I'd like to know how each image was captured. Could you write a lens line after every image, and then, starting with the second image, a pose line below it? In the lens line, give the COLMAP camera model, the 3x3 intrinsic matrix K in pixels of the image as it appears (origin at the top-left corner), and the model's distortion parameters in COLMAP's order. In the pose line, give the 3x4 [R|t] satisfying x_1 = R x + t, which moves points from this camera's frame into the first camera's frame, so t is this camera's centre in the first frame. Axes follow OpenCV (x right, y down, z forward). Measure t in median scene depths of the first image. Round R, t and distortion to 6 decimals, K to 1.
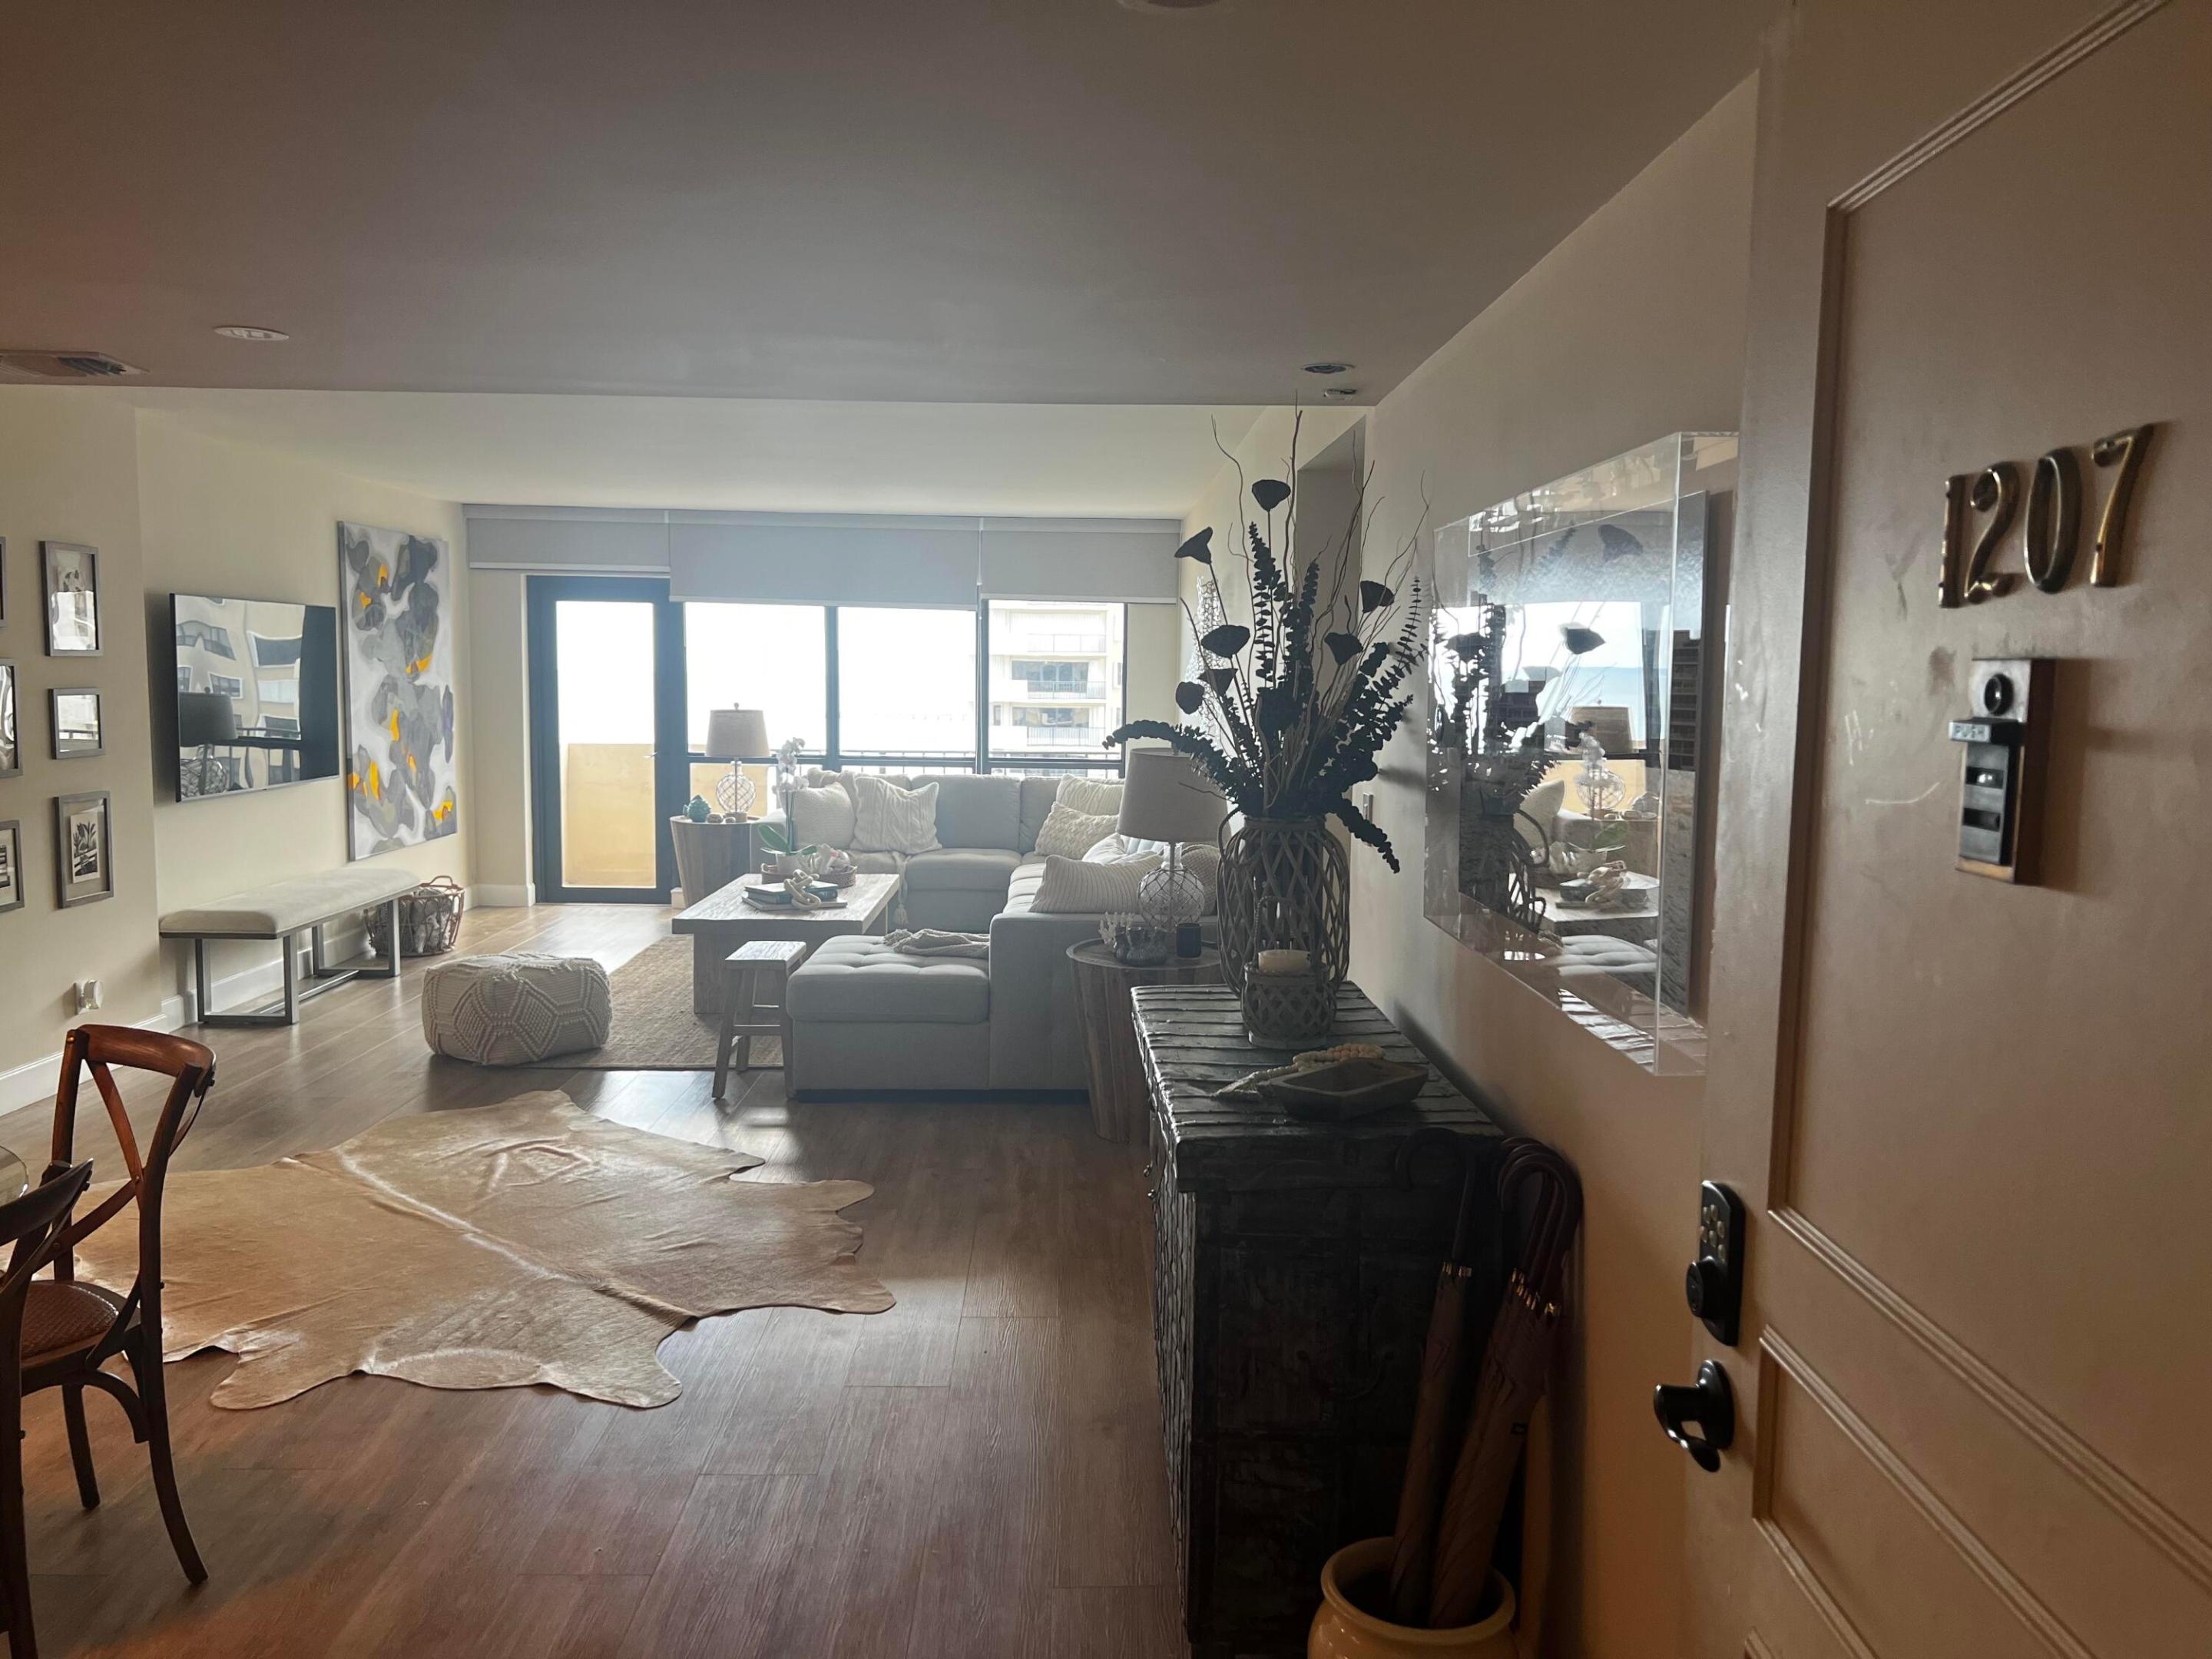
lens RADIAL K [[1624.8, 0, 1112.0], [0, 1624.8, 857.8], [0, 0, 1]] dist [0.025346, 0.000344]
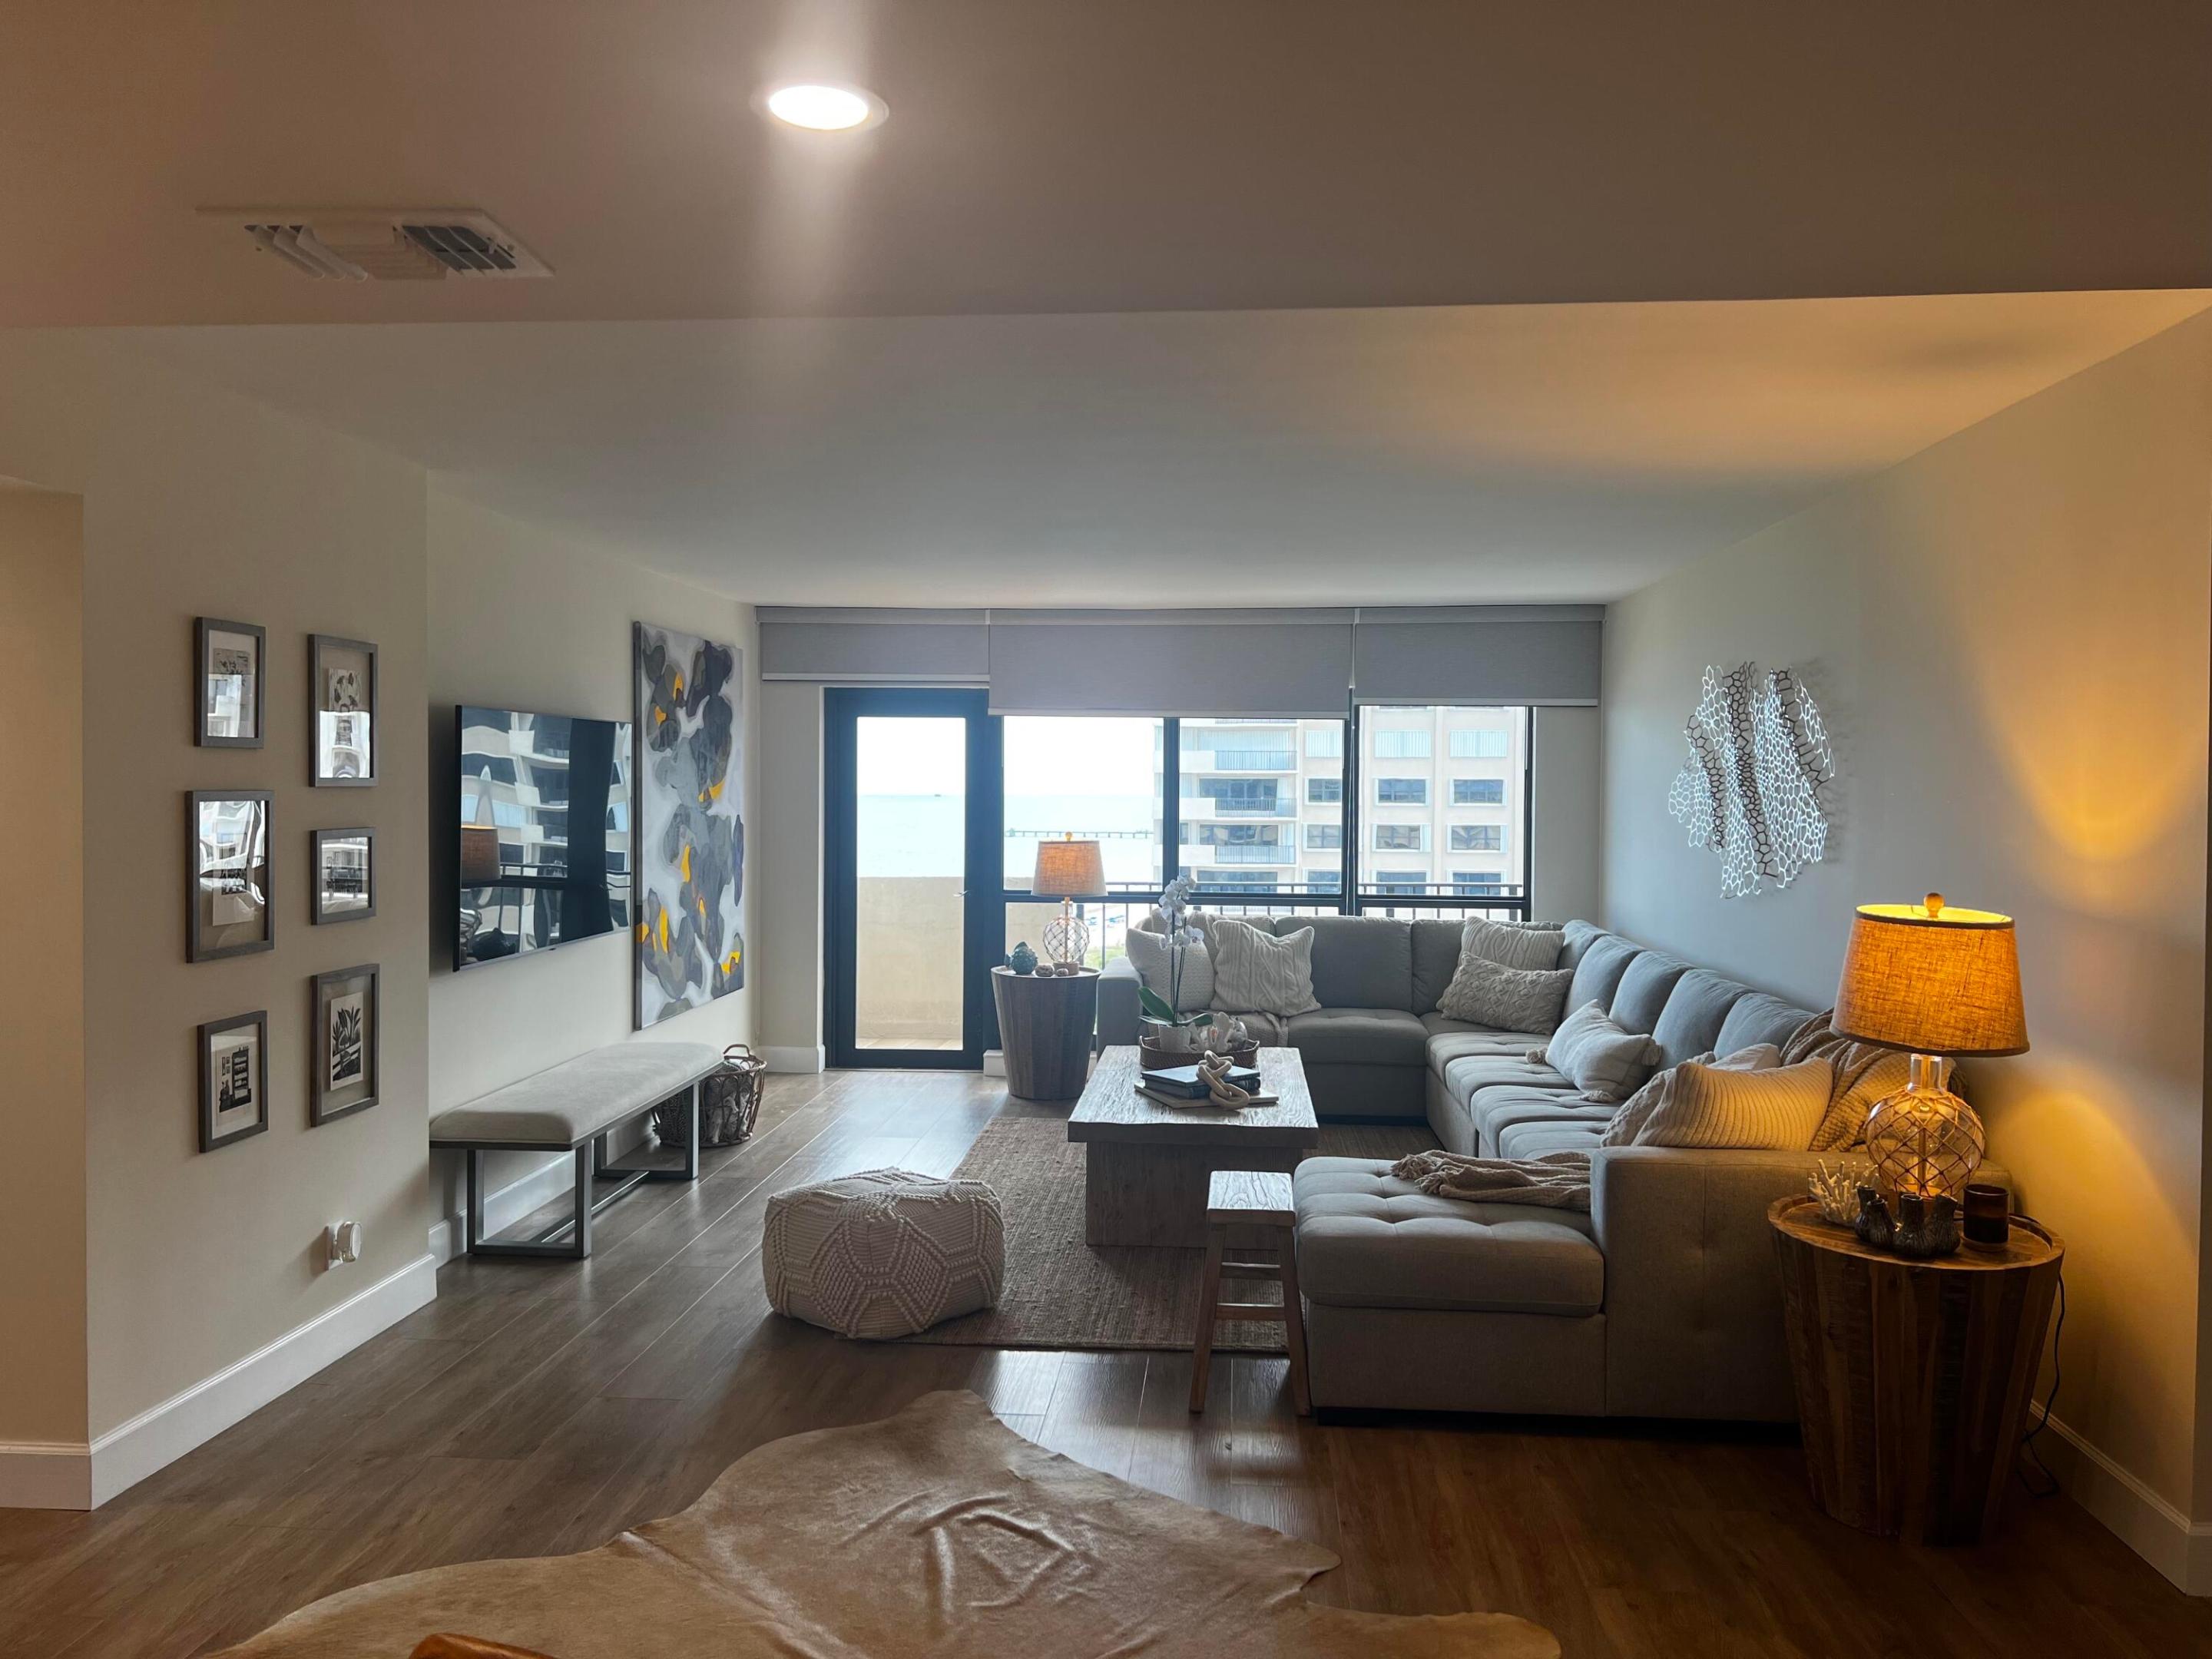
lens RADIAL K [[1642.7, 0, 1134.2], [0, 1642.7, 858.4], [0, 0, 1]] dist [0.150991, -0.241625]
pose [[0.995220, -0.005058, -0.097525, -0.129387], [-0.001992, 0.997398, -0.072058, -0.023401], [0.097635, 0.071907, 0.992621, 0.180207]]
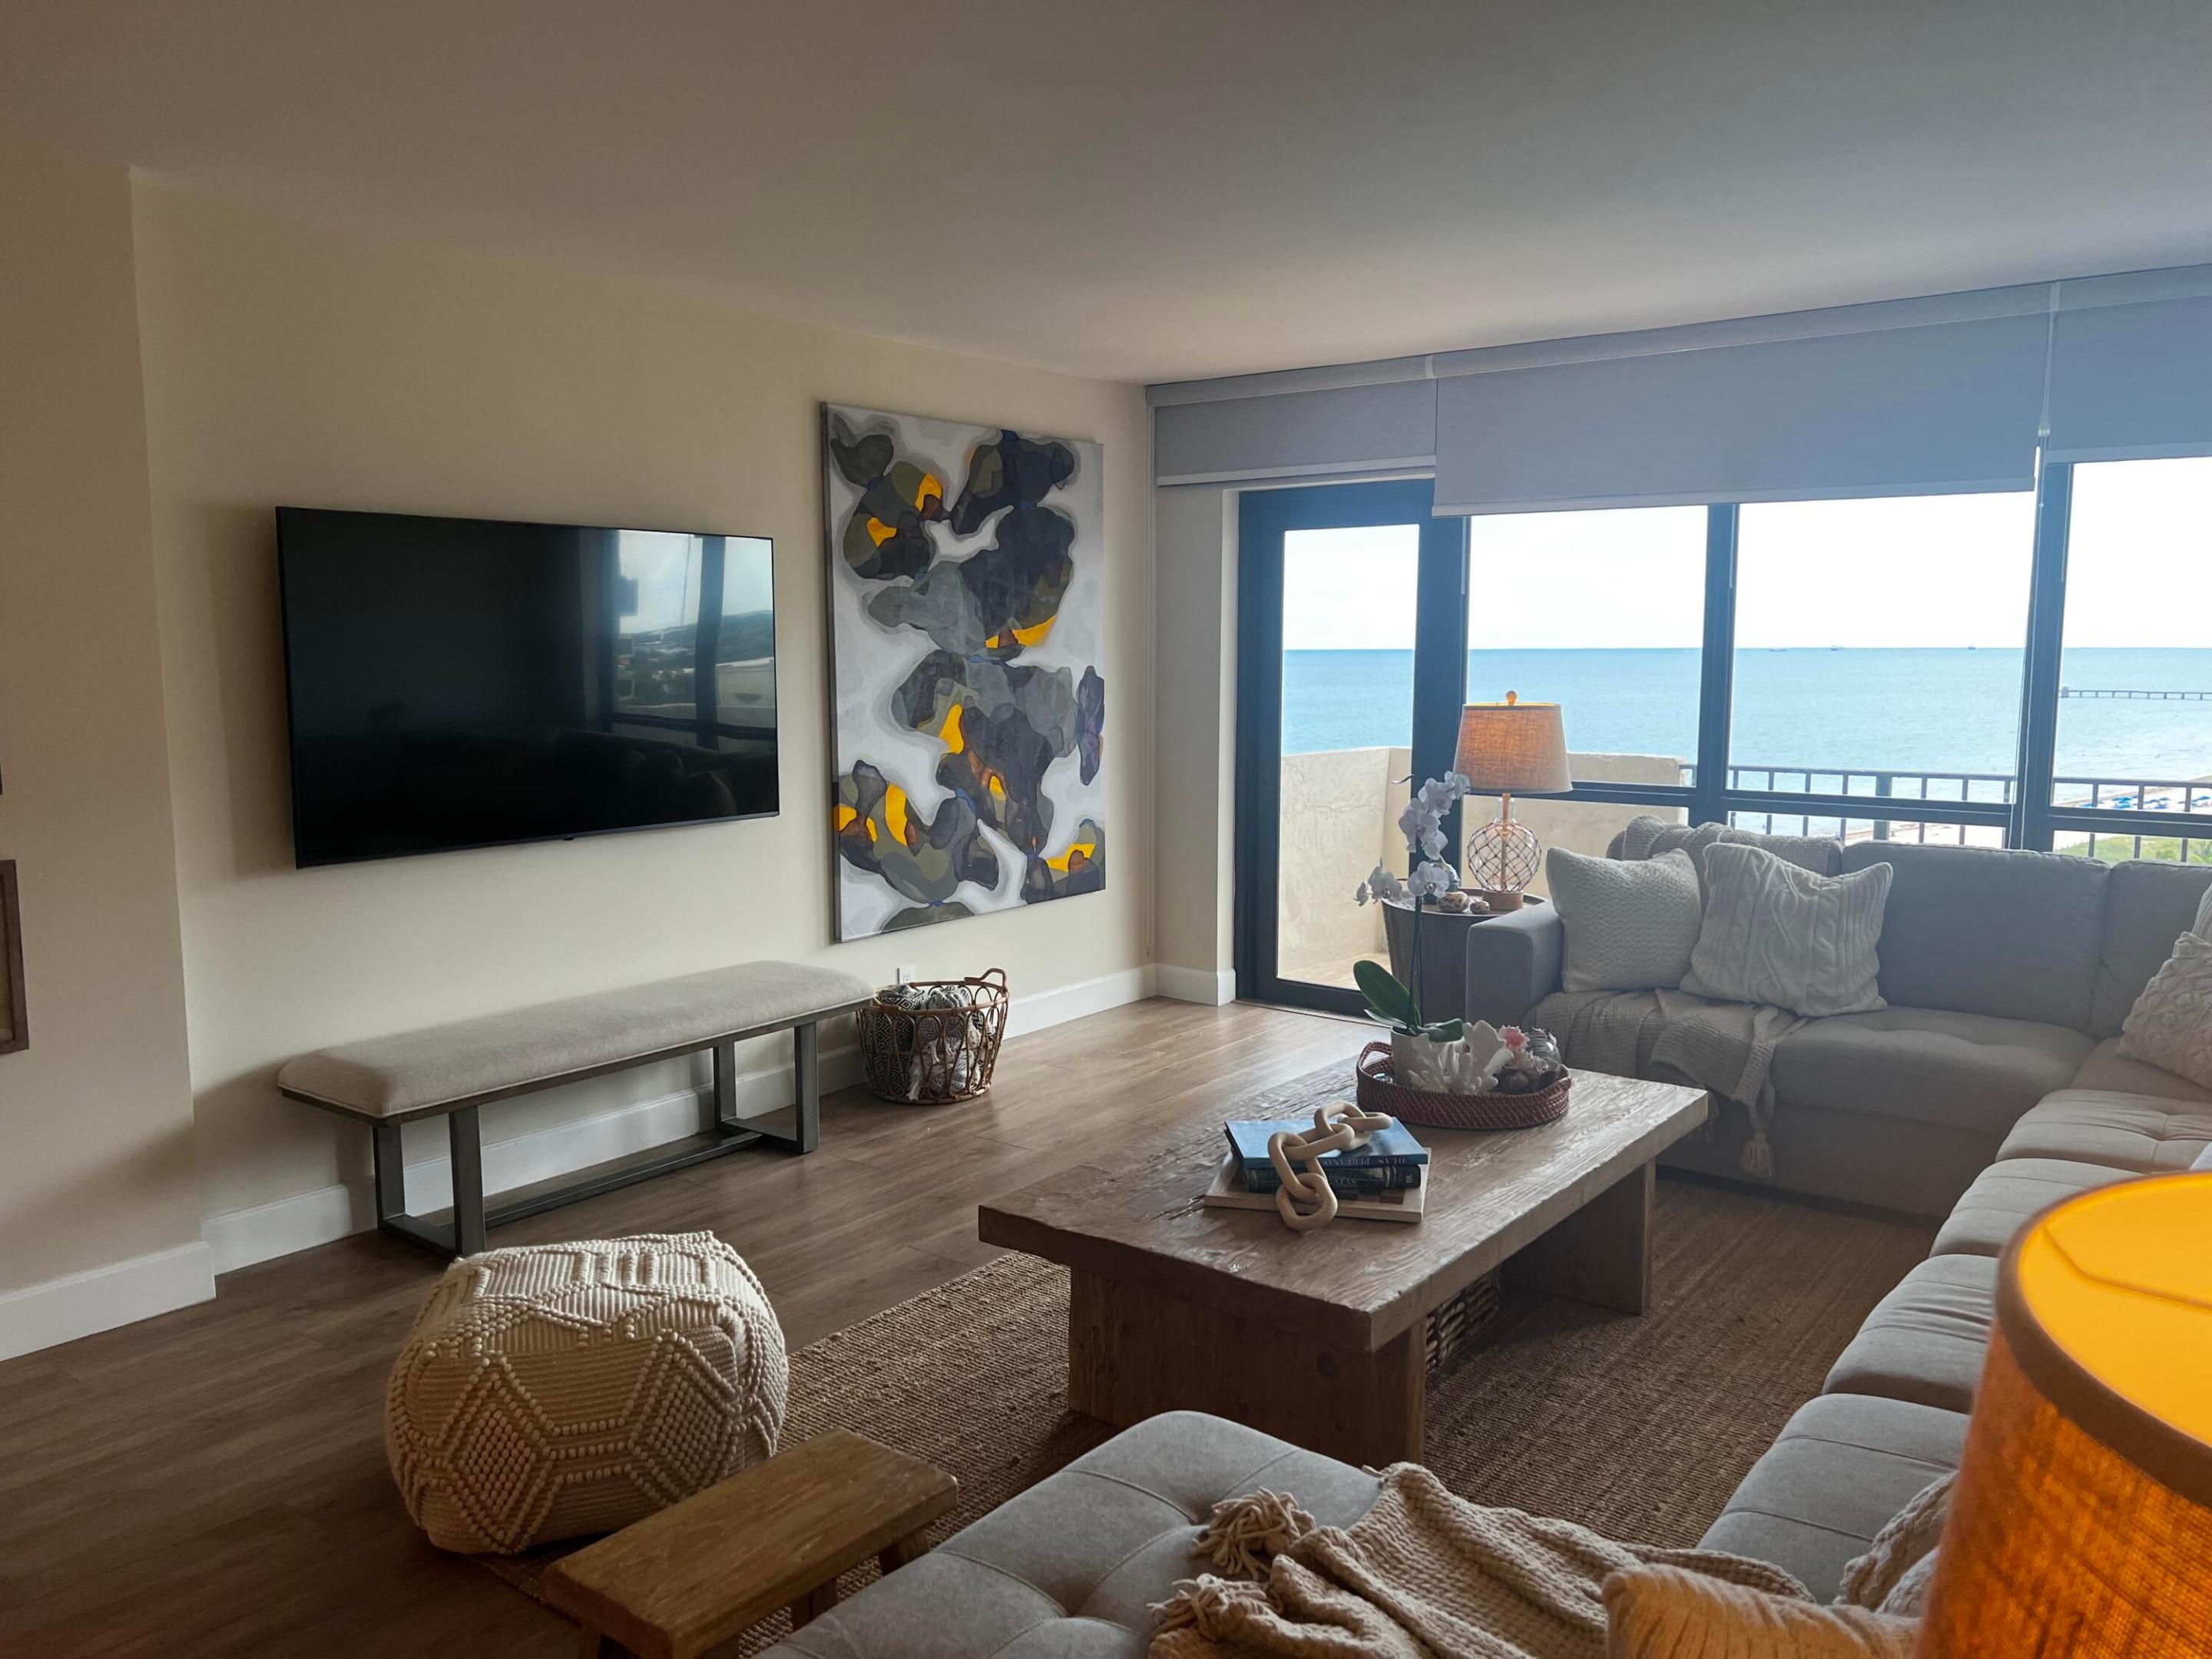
lens RADIAL K [[1642.7, 0, 1134.2], [0, 1642.7, 858.4], [0, 0, 1]] dist [0.150991, -0.241625]
pose [[0.777493, 0.066543, -0.625361, 0.026550], [-0.059011, 0.997718, 0.032798, -0.056748], [0.626117, 0.011403, 0.779646, 0.547894]]
